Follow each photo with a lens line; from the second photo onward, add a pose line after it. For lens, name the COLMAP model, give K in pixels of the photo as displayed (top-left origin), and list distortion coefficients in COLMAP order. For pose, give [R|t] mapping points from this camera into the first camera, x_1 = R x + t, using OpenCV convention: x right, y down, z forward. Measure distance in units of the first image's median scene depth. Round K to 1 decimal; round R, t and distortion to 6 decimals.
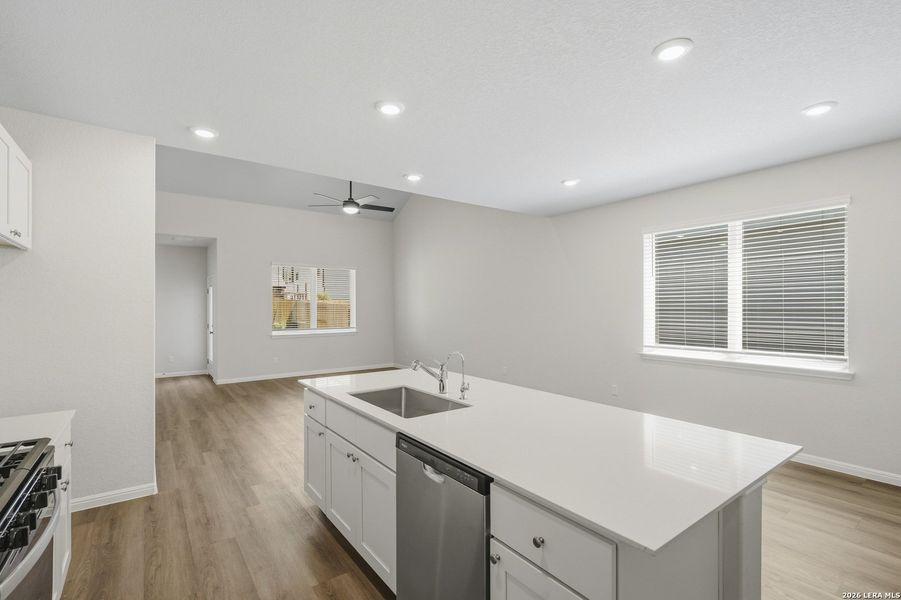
lens RADIAL K [[415.3, 0, 445.7], [0, 415.3, 305.2], [0, 0, 1]] dist [0.000324, 0.000020]
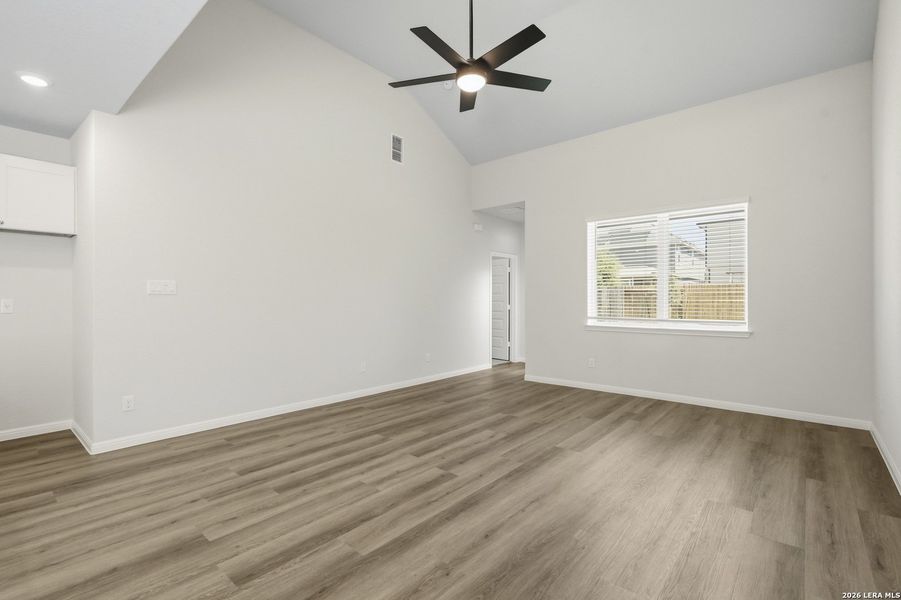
lens RADIAL K [[412.6, 0, 450.5], [0, 412.6, 300.0], [0, 0, 1]] dist [-0.002143, -0.000080]
pose [[0.228259, 0.005419, -0.973585, 0.360213], [0.004264, 0.999969, 0.006565, 0.048448], [0.973591, -0.005650, 0.228229, 1.186476]]
